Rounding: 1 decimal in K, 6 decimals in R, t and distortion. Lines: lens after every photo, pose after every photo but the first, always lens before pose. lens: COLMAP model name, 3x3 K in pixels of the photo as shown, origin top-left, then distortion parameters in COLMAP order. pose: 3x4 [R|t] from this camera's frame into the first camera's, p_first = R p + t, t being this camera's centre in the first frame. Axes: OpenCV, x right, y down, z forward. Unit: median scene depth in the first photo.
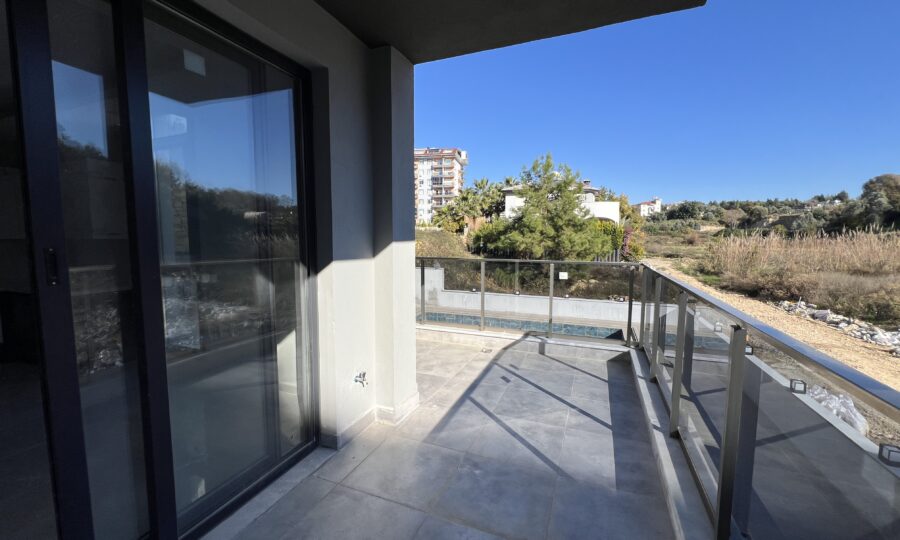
lens RADIAL K [[360.7, 0, 450.0], [0, 360.7, 270.0], [0, 0, 1]] dist [0.000740, 0.000022]
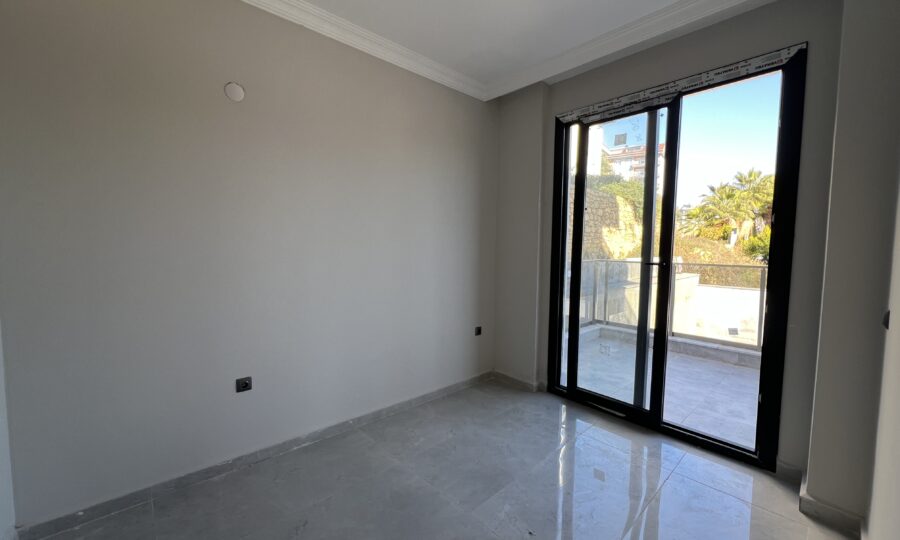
lens RADIAL K [[359.3, 0, 450.0], [0, 359.3, 270.0], [0, 0, 1]] dist [-0.000022, -0.000001]
pose [[0.902637, 0.036355, -0.428864, -0.140444], [-0.045986, 0.998869, -0.012114, -0.002871], [0.427938, 0.030657, 0.903288, 0.042038]]
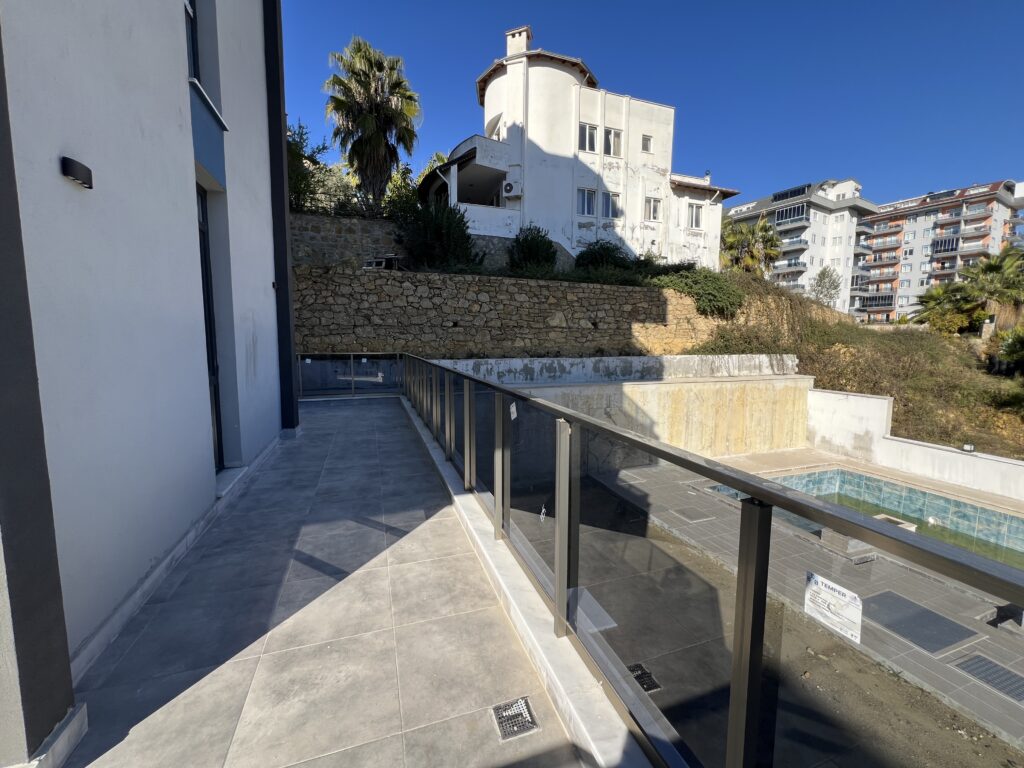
lens RADIAL K [[410.7, 0, 512.0], [0, 410.7, 384.0], [0, 0, 1]] dist [-0.003044, -0.000485]
pose [[0.659584, 0.077707, -0.747604, 0.031603], [-0.068190, 0.996726, 0.043440, -0.006327], [0.748532, 0.022327, 0.662723, 0.072425]]
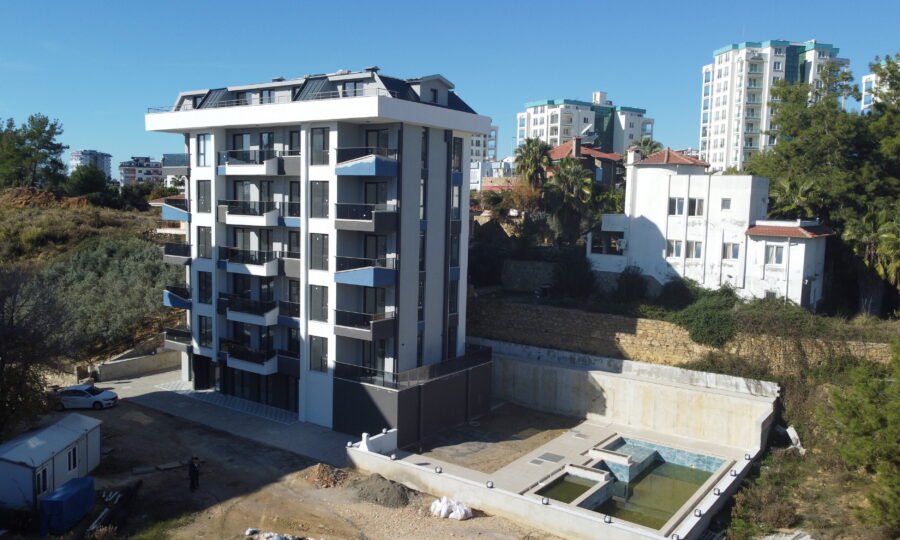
lens RADIAL K [[725.3, 0, 450.0], [0, 725.3, 270.0], [0, 0, 1]] dist [-0.003047, -0.001640]
pose [[-0.228204, 0.087350, -0.969687, 1.076238], [-0.111046, 0.987133, 0.115055, -0.289681], [0.967260, 0.133936, -0.215568, 0.377780]]
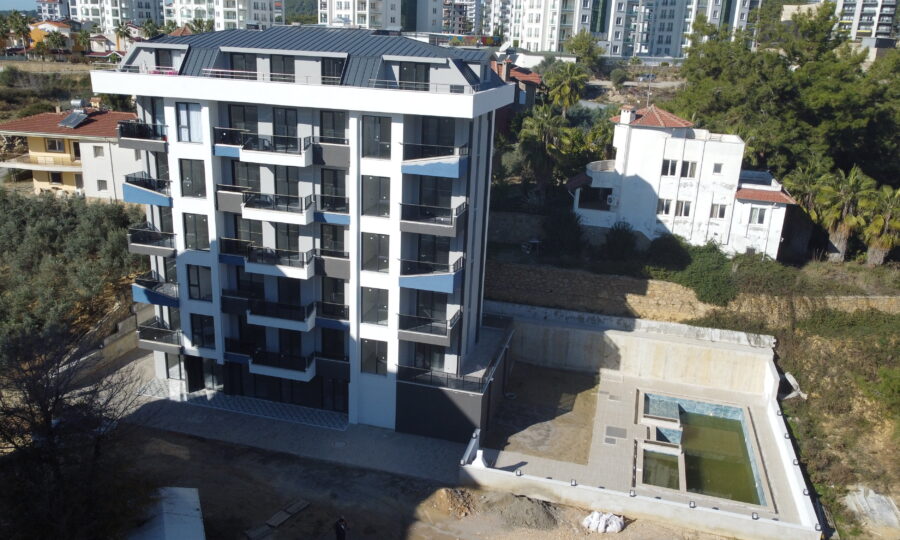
lens RADIAL K [[725.3, 0, 450.0], [0, 725.3, 270.0], [0, 0, 1]] dist [-0.003047, -0.001640]
pose [[0.125482, 0.304058, -0.944353, 1.014222], [-0.129745, 0.948731, 0.288228, -0.459043], [0.983575, 0.086358, 0.158499, -0.144767]]
